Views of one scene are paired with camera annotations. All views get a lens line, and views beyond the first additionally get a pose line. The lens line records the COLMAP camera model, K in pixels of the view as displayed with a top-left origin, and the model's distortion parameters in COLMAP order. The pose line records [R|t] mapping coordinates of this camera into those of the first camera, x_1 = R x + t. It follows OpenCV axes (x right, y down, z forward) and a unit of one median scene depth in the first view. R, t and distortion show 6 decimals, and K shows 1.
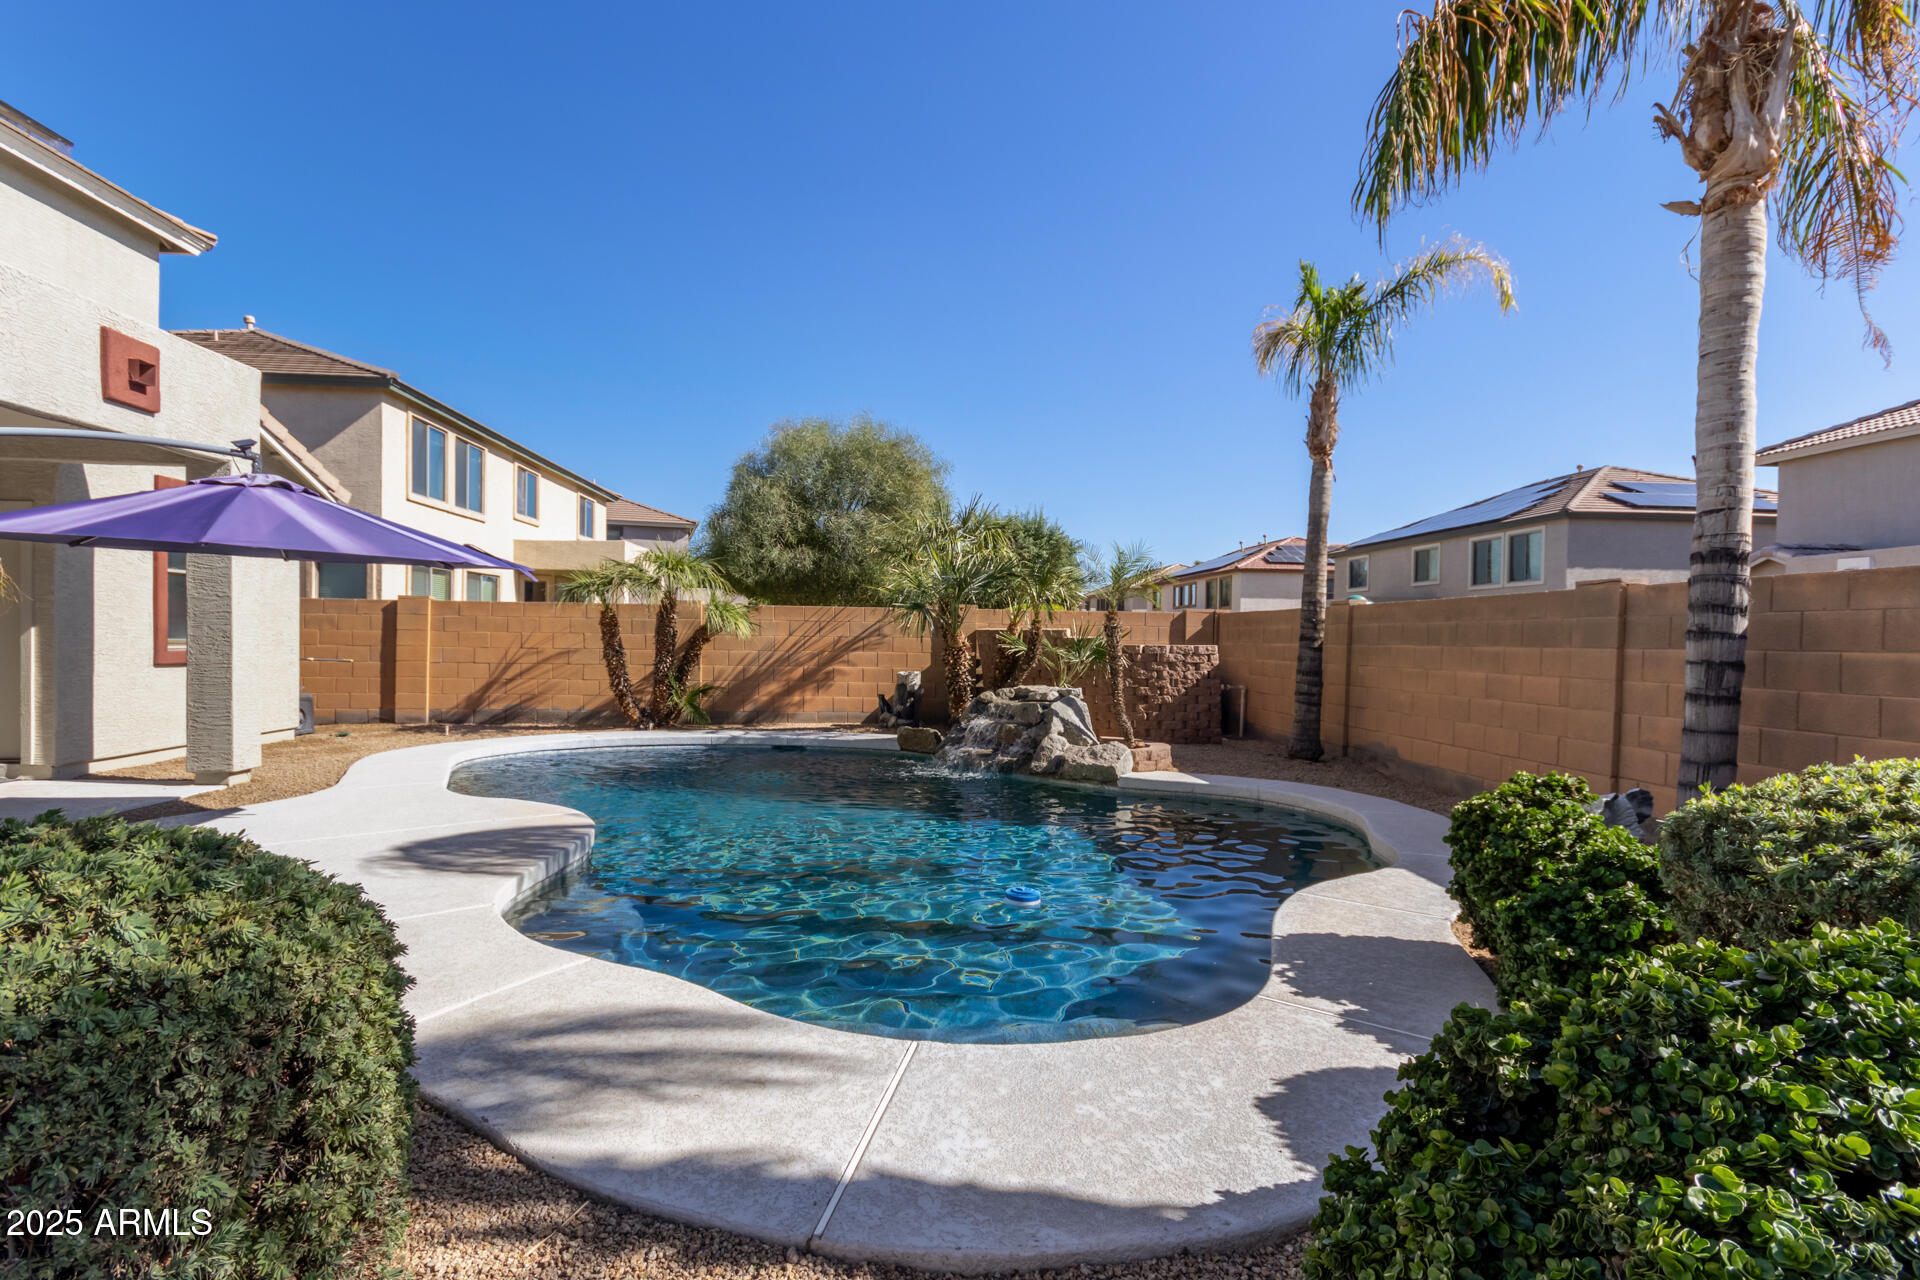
lens RADIAL K [[927.2, 0, 954.5], [0, 927.2, 637.4], [0, 0, 1]] dist [0.006840, 0.001121]
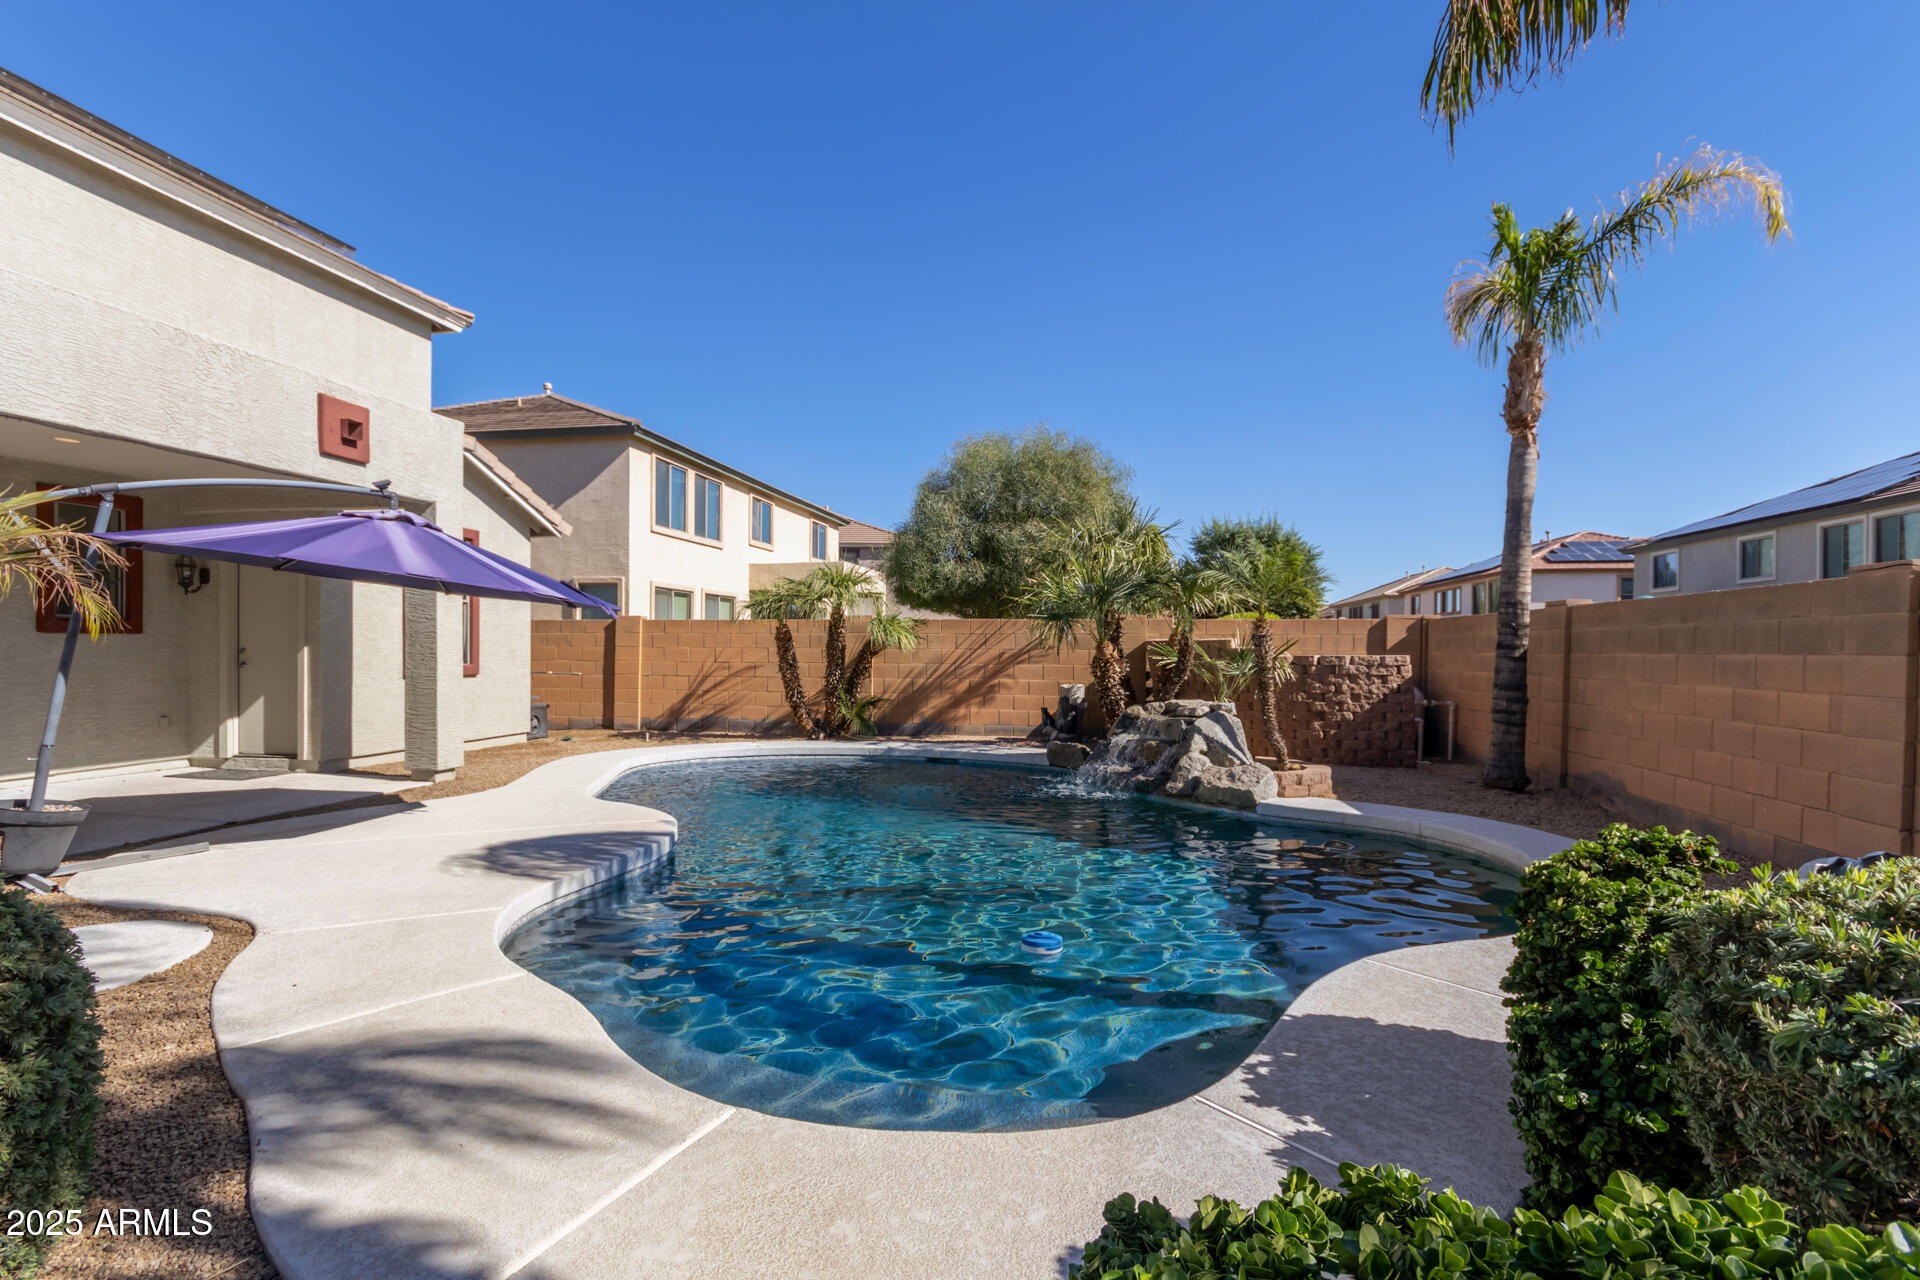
lens RADIAL K [[906.7, 0, 960.0], [0, 906.7, 640.0], [0, 0, 1]] dist [0.007896, 0.000297]
pose [[0.964033, -0.011318, -0.265542, 0.106742], [0.008205, 0.999884, -0.012830, 0.001689], [0.265657, 0.010189, 0.964014, 0.061101]]
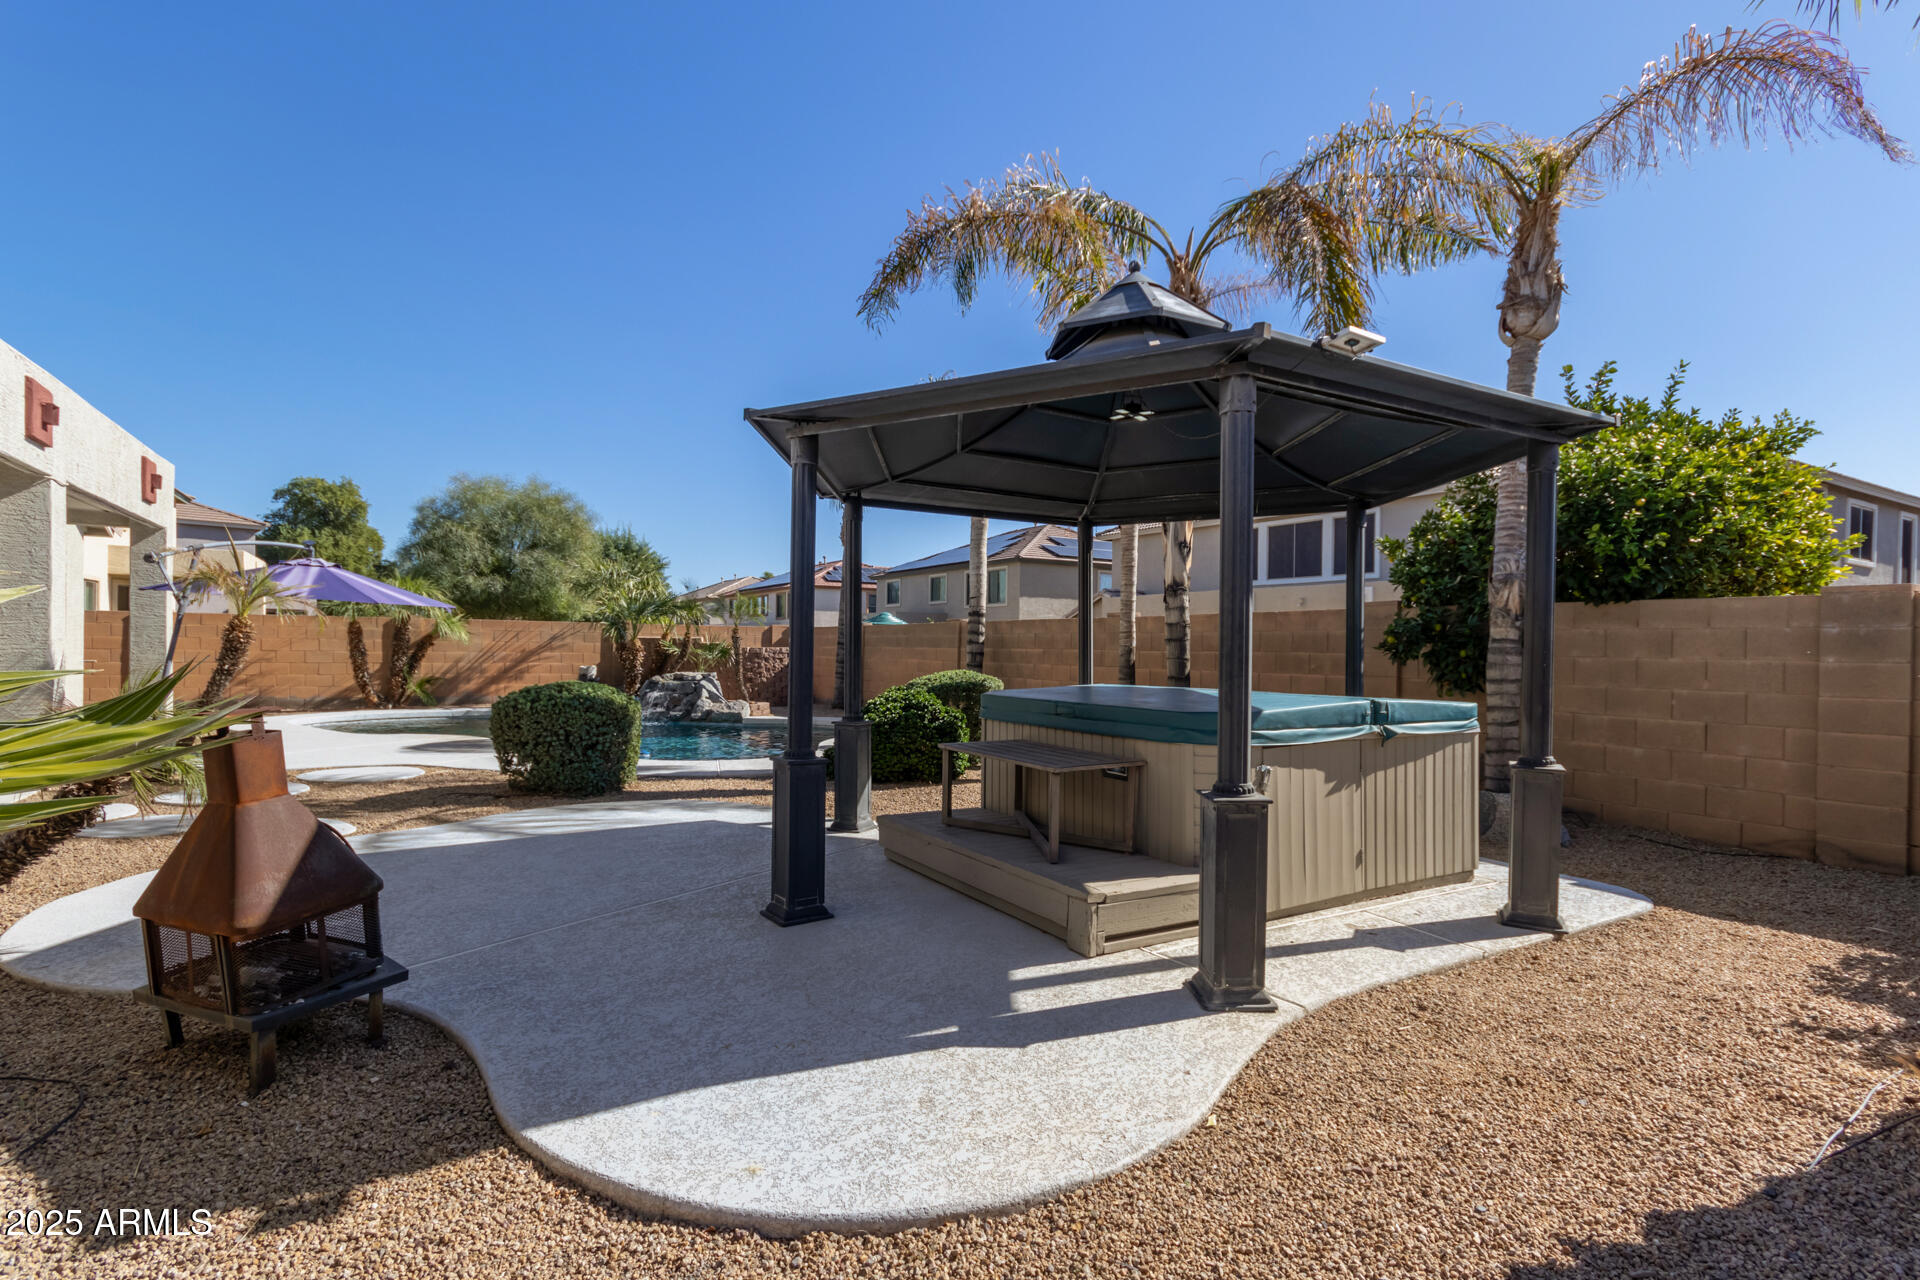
lens RADIAL K [[927.2, 0, 954.5], [0, 927.2, 637.4], [0, 0, 1]] dist [0.006840, 0.001121]
pose [[0.896122, 0.003347, 0.443796, -0.212965], [-0.001396, 0.999988, -0.004723, -0.002510], [-0.443806, 0.003613, 0.896115, -0.676629]]
